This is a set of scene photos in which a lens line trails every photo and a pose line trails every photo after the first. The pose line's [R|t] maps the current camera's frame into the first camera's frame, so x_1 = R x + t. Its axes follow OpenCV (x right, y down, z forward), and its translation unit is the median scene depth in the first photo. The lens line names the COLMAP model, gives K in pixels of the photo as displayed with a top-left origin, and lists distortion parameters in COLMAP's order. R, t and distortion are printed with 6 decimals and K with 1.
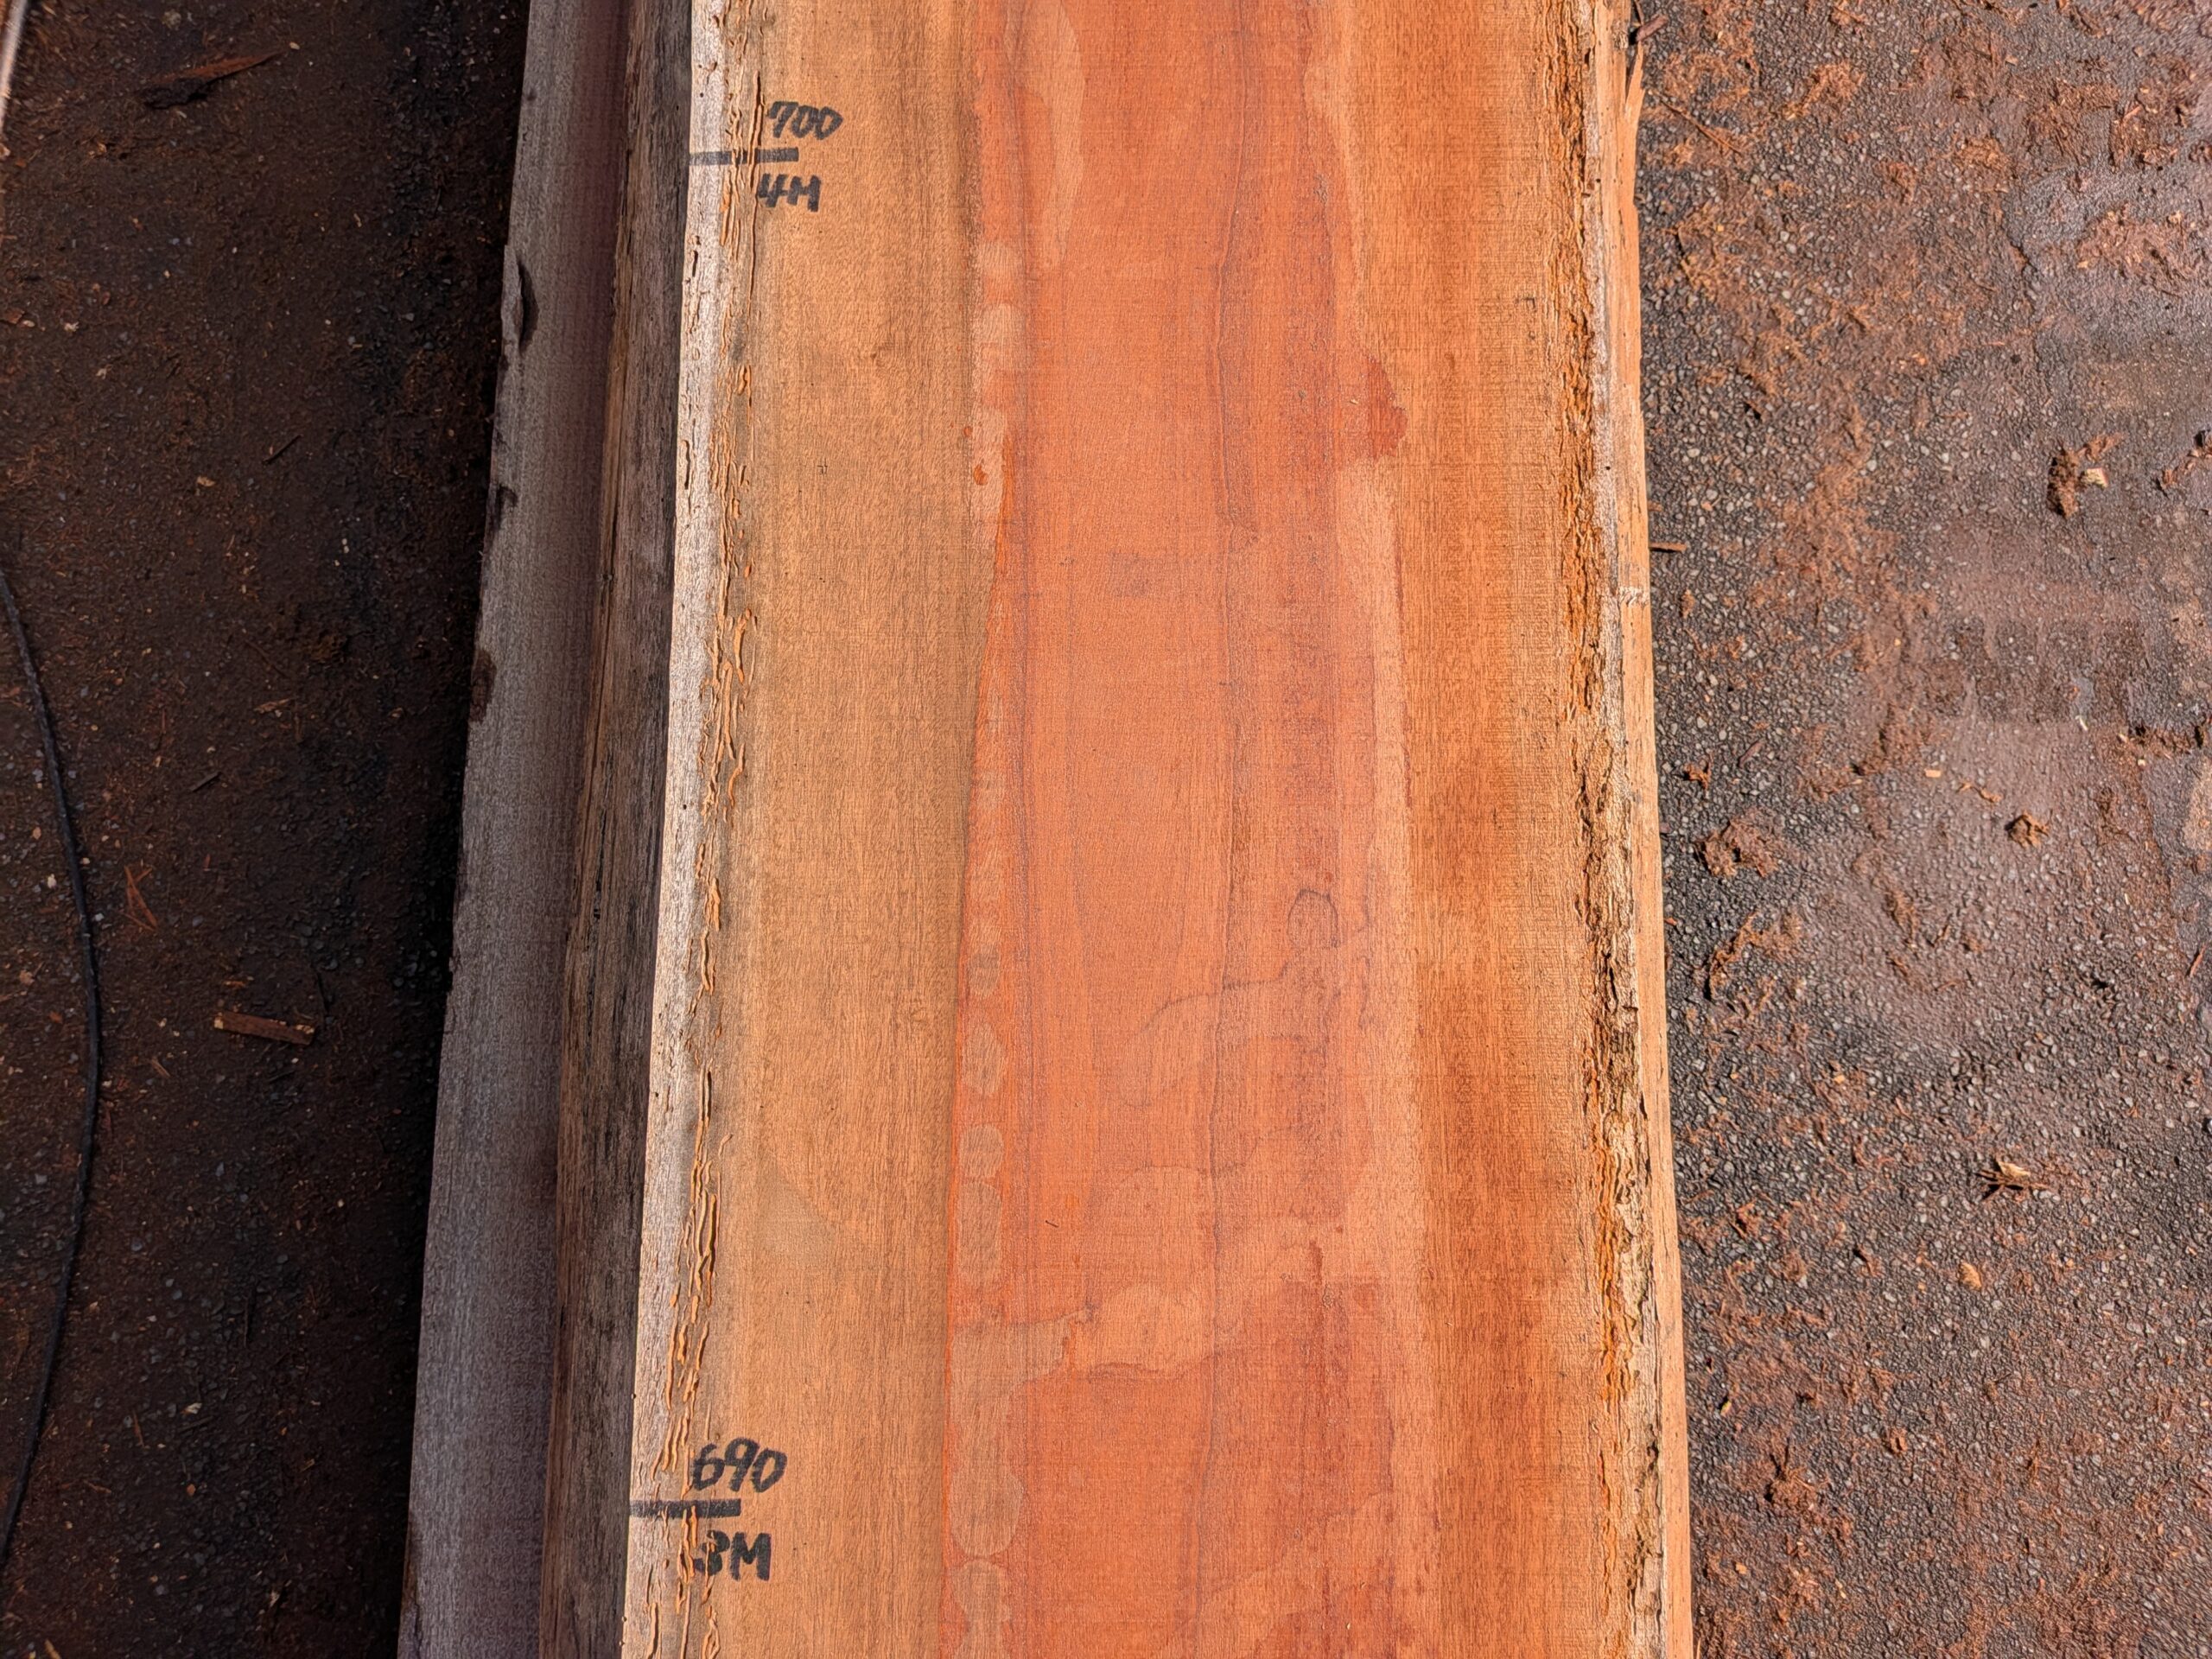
lens RADIAL K [[1605.5, 0, 1112.9], [0, 1605.5, 839.6], [0, 0, 1]] dist [0.011635, -0.014921]
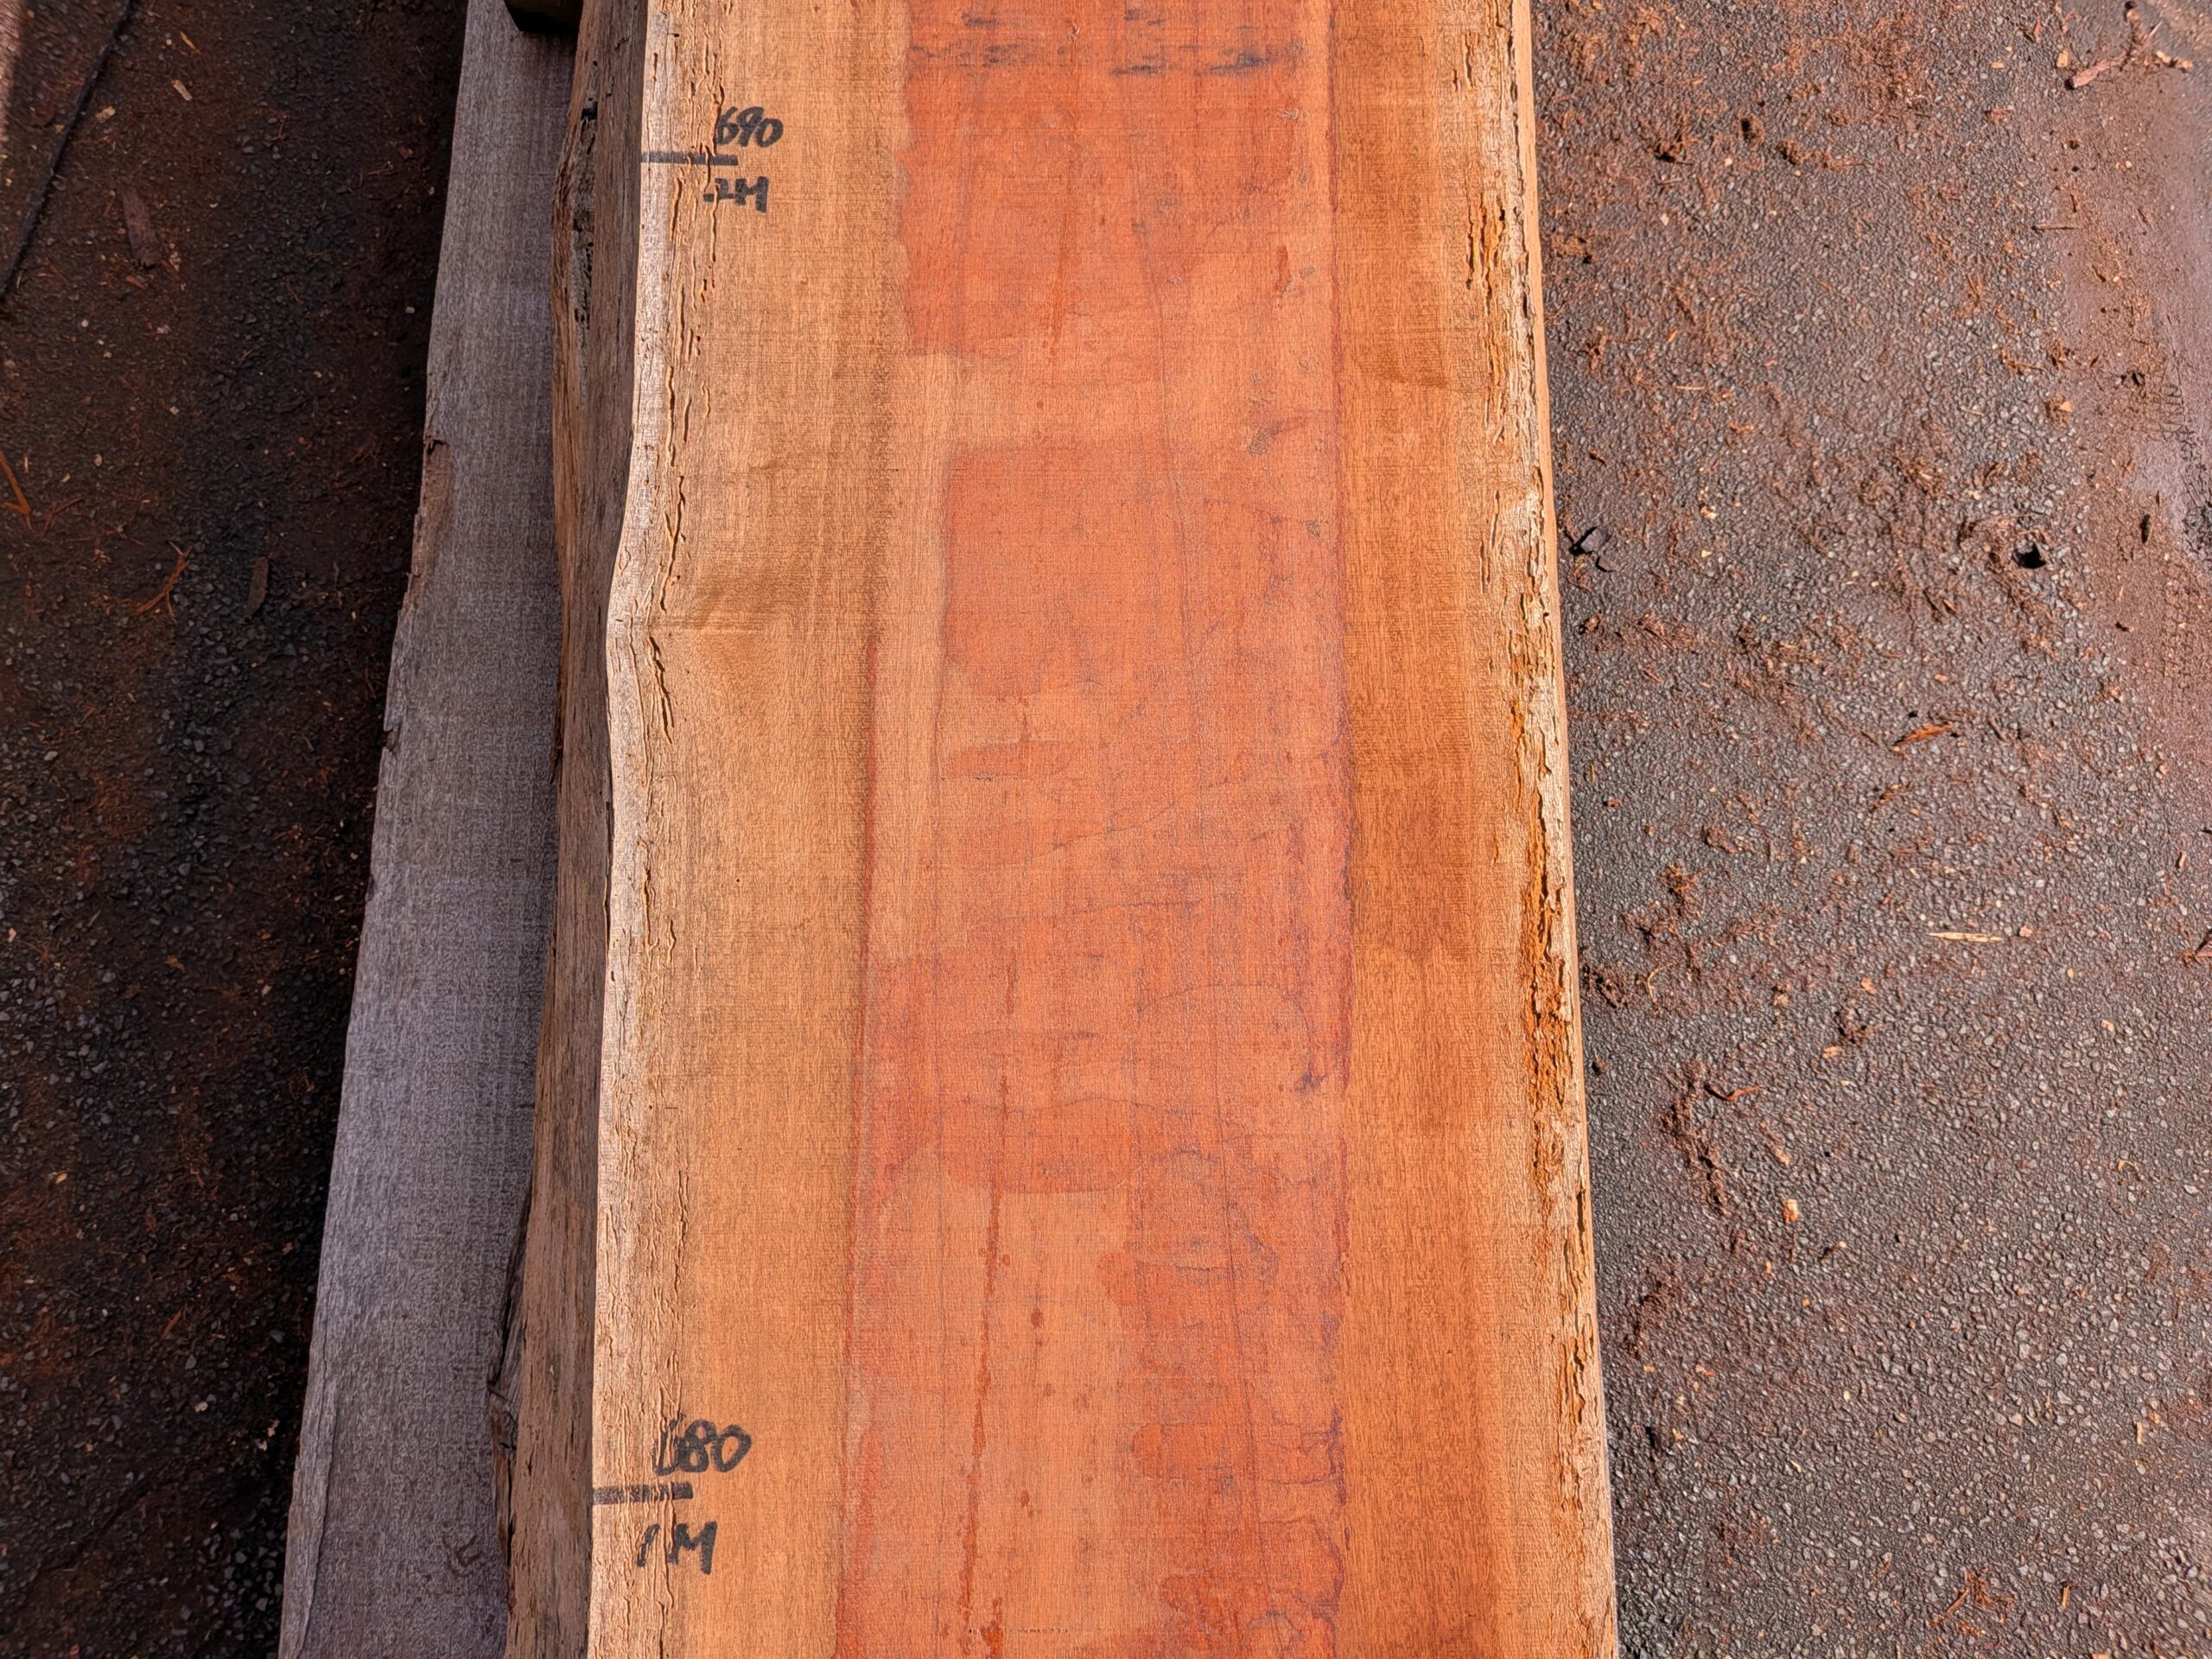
lens RADIAL K [[1605.5, 0, 1110.6], [0, 1605.5, 782.2], [0, 0, 1]] dist [0.011635, -0.014921]
pose [[0.999974, -0.003942, 0.005971, 0.017625], [0.004318, 0.997915, -0.064394, 1.071690], [-0.005704, 0.064419, 0.997907, -0.151801]]
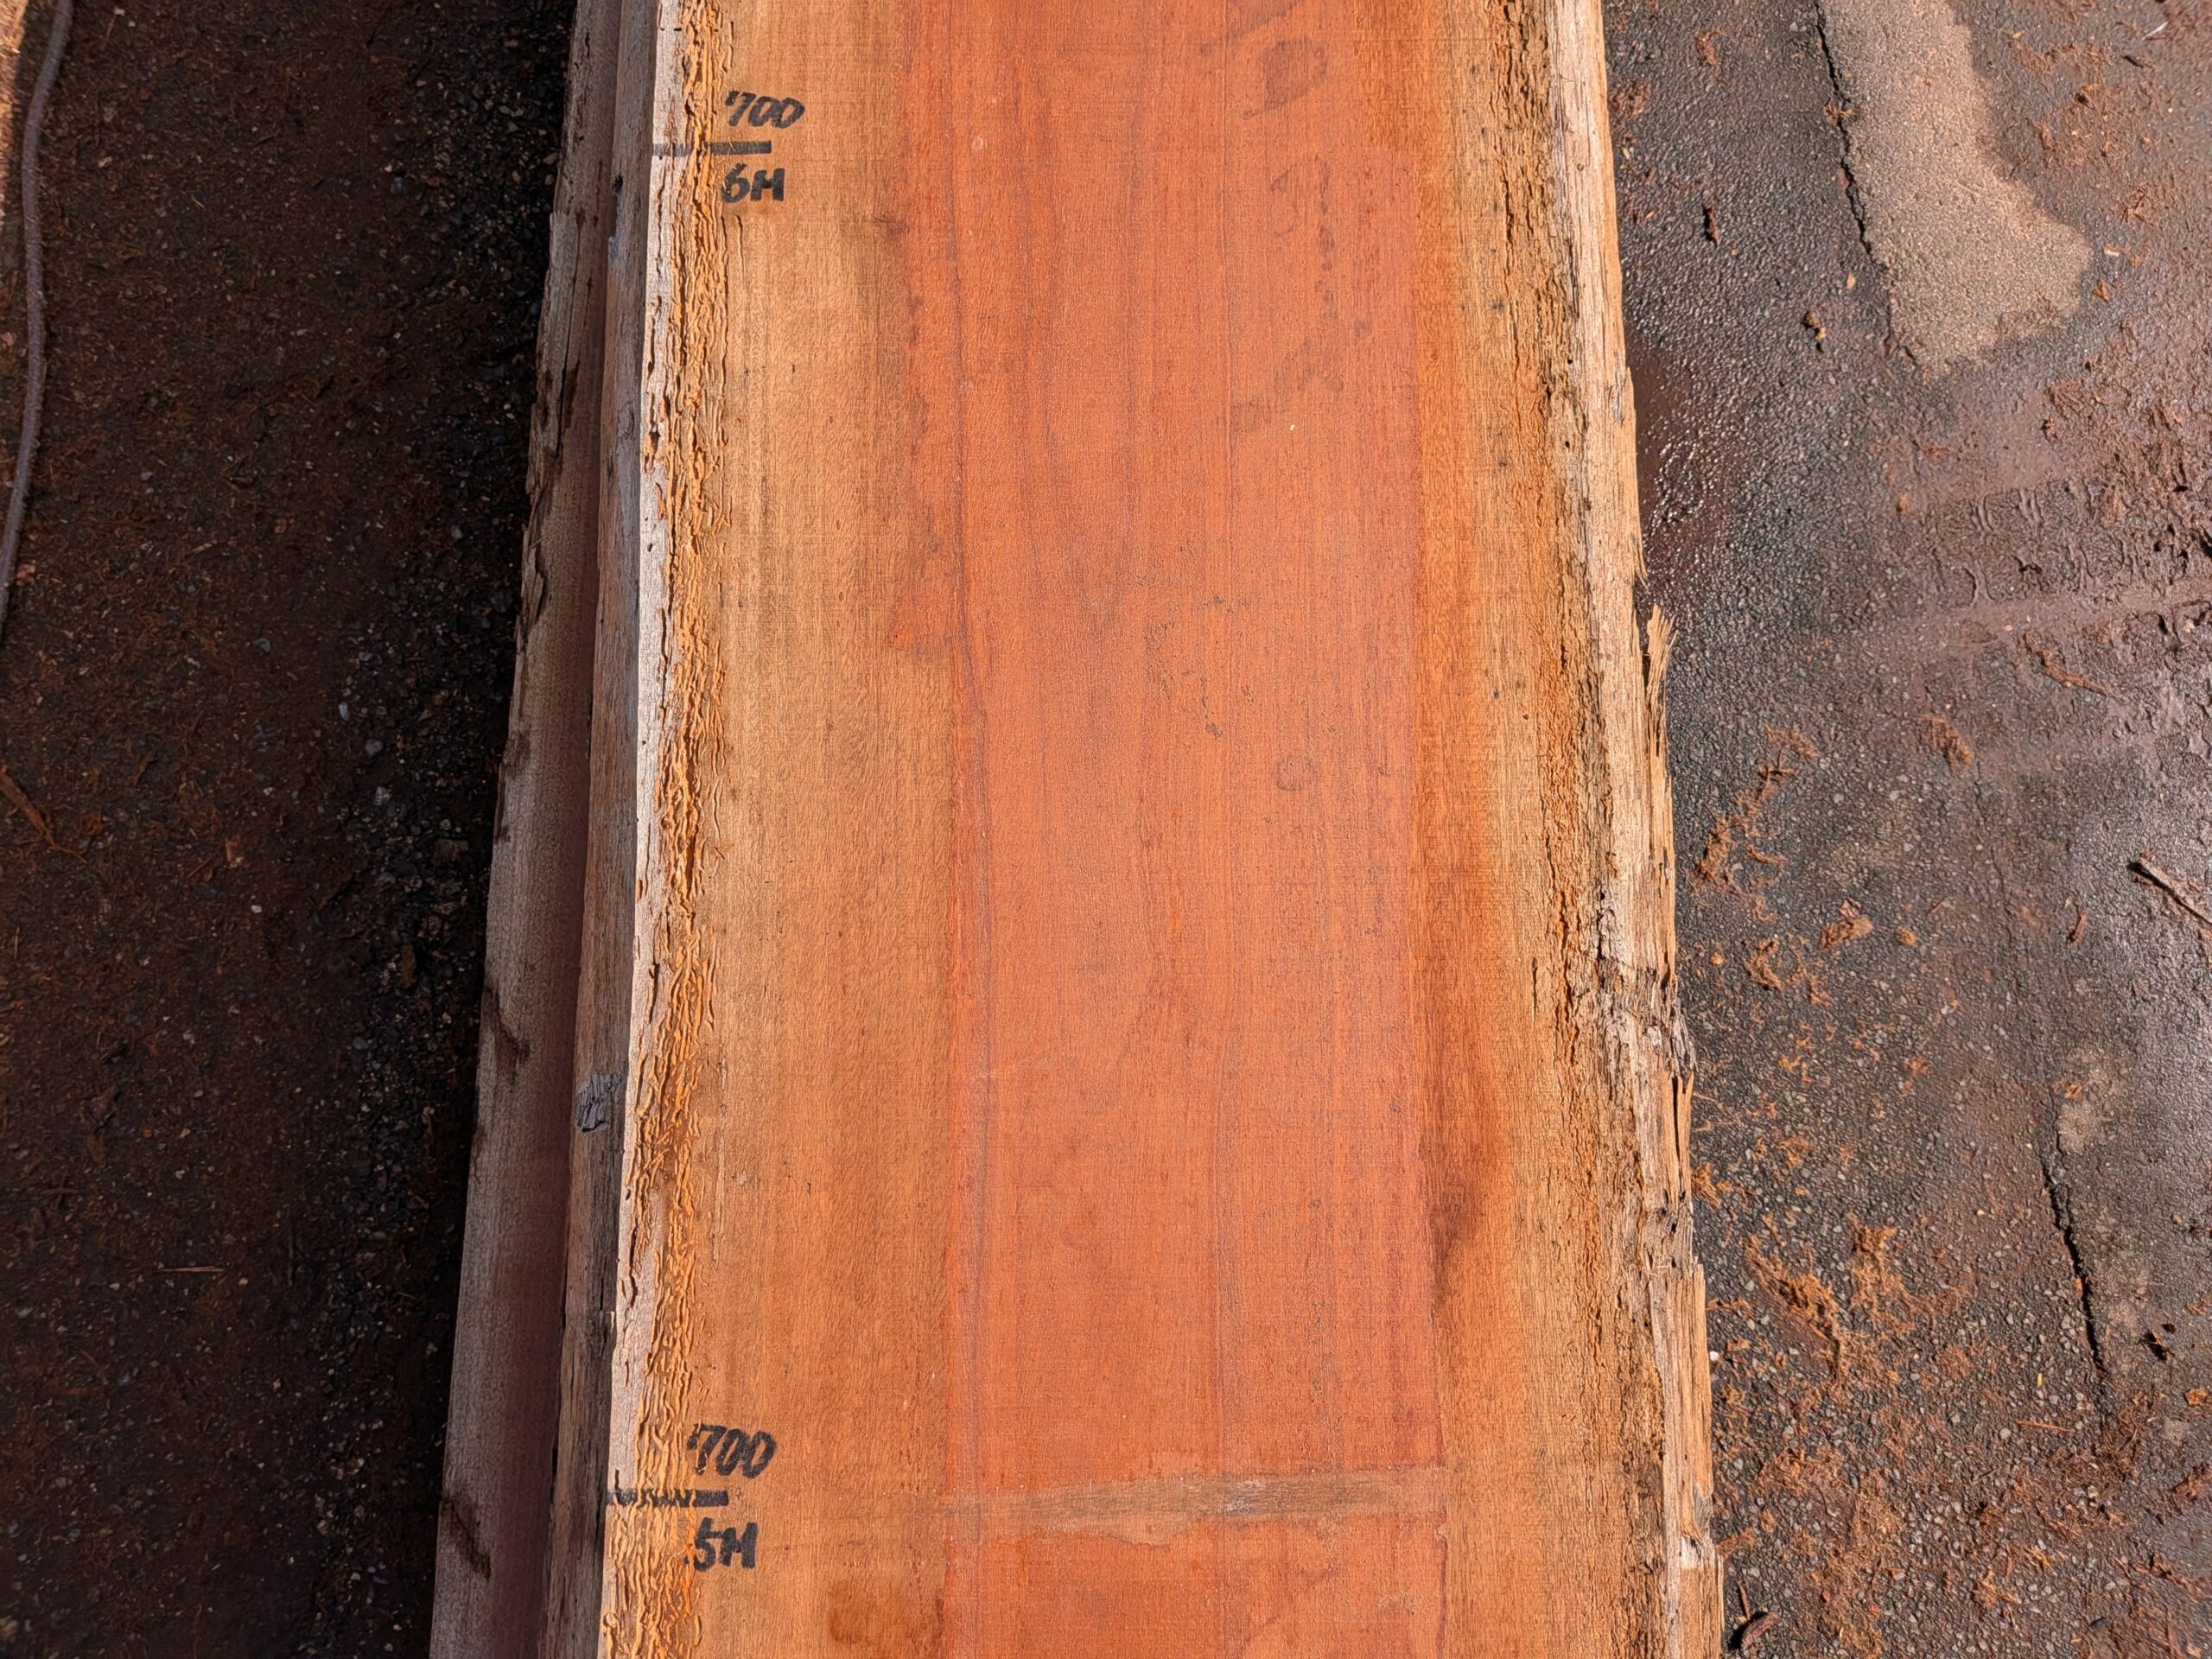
lens RADIAL K [[1605.5, 0, 1109.7], [0, 1605.5, 817.1], [0, 0, 1]] dist [0.011635, -0.014921]
pose [[0.999880, -0.008753, -0.012746, 0.012158], [0.008927, 0.999867, 0.013672, -1.068020], [0.012624, -0.013784, 0.999825, 0.185574]]
